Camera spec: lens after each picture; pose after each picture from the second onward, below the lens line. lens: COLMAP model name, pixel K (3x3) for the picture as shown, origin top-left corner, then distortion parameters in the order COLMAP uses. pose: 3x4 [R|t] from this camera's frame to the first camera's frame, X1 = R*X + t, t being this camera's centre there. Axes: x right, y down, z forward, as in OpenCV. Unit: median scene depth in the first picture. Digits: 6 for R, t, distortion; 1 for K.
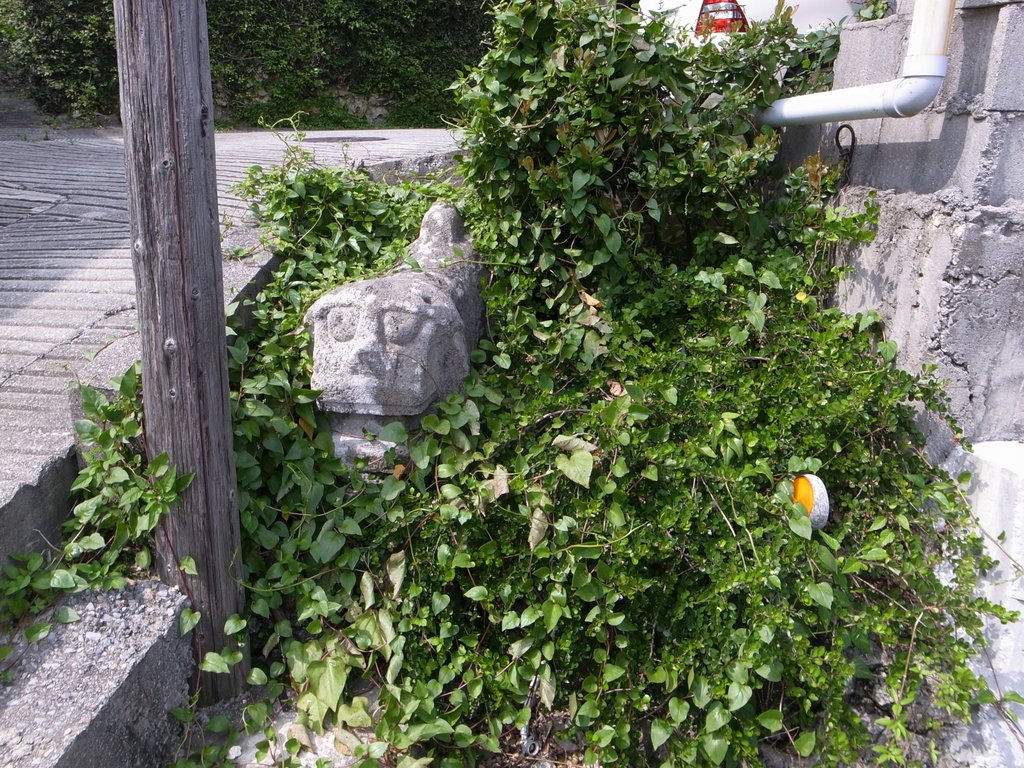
lens RADIAL K [[838.7, 0, 508.8], [0, 838.7, 378.2], [0, 0, 1]] dist [-0.027380, 0.005233]
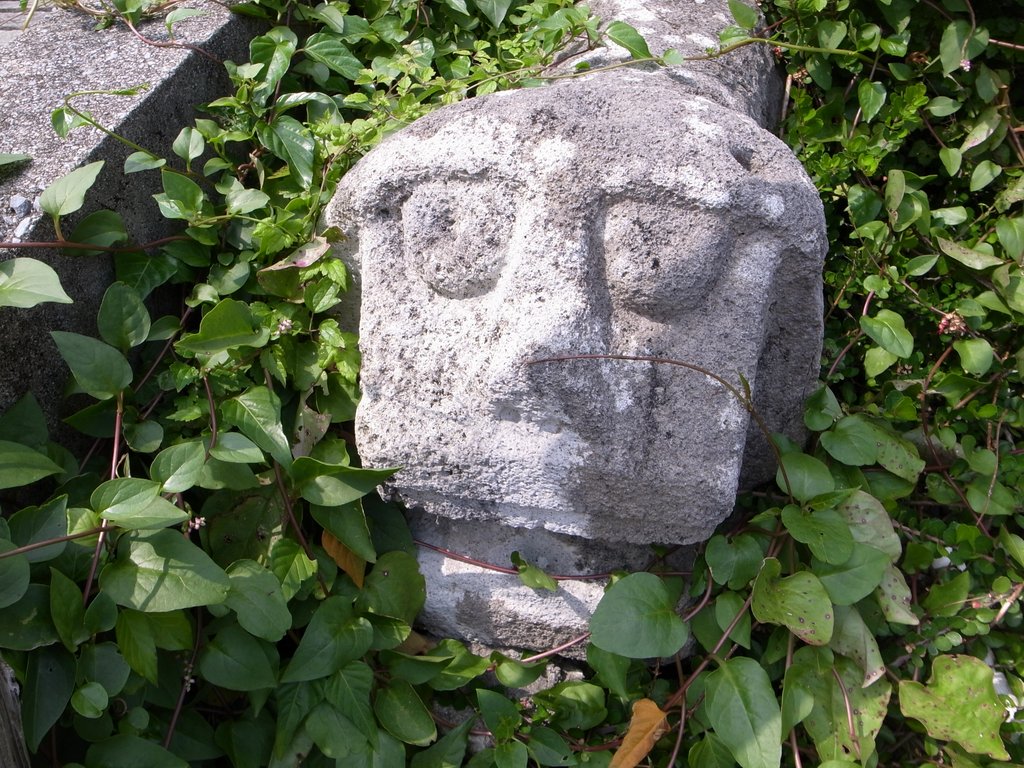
lens RADIAL K [[838.7, 0, 508.8], [0, 838.7, 378.2], [0, 0, 1]] dist [-0.027380, 0.005233]
pose [[0.999692, 0.014929, -0.019808, -0.170370], [-0.010722, 0.980215, 0.197643, -0.074444], [0.022367, -0.197370, 0.980074, 0.686880]]
